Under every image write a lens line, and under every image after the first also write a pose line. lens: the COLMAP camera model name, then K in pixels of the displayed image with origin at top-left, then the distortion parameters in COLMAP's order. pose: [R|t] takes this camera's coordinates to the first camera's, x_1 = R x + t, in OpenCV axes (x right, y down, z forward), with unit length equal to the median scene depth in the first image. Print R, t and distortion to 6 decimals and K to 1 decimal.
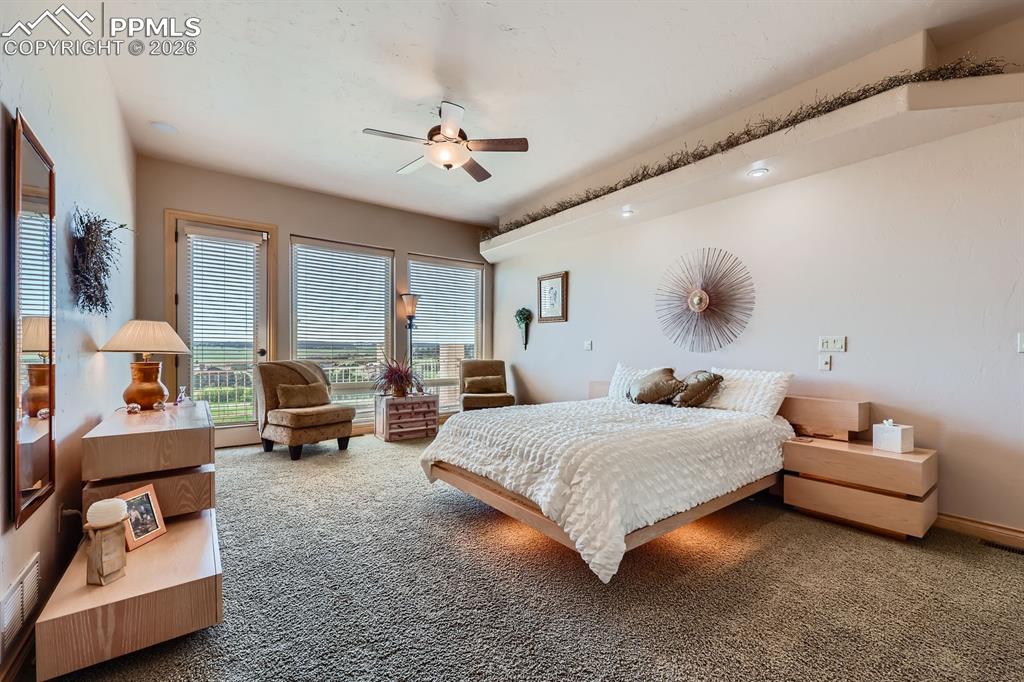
lens RADIAL K [[433.5, 0, 515.4], [0, 433.5, 350.0], [0, 0, 1]] dist [-0.002453, 0.000498]
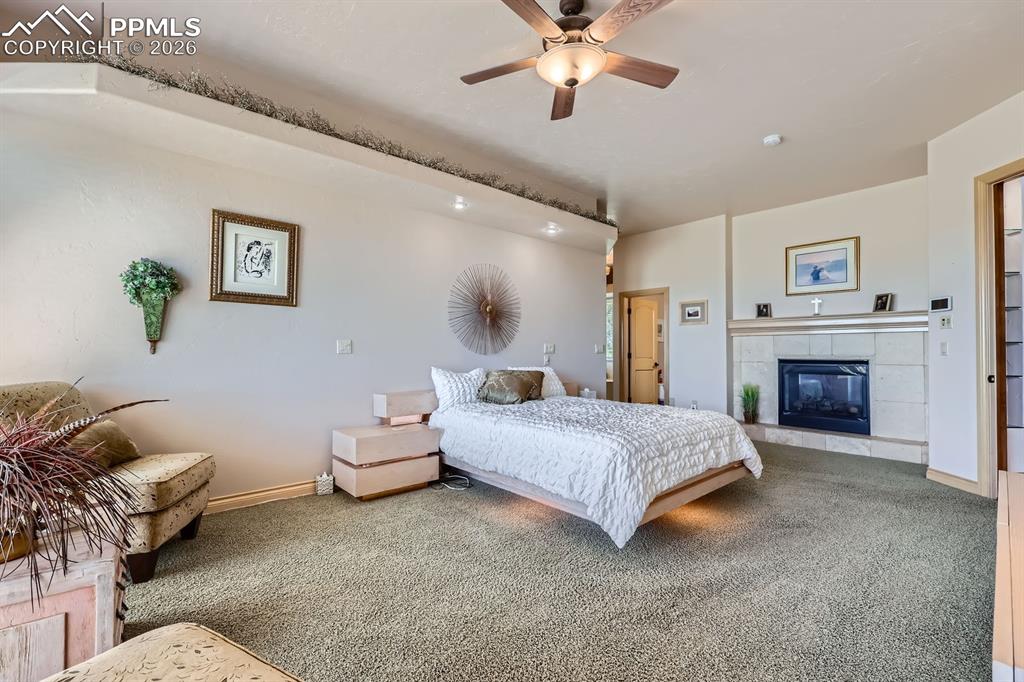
lens RADIAL K [[433.5, 0, 516.2], [0, 433.5, 346.0], [0, 0, 1]] dist [-0.002453, 0.000498]
pose [[-0.070625, 0.015050, 0.997389, -0.512615], [-0.016607, 0.999730, -0.016261, -0.007863], [-0.997365, -0.017712, -0.070356, 0.734207]]
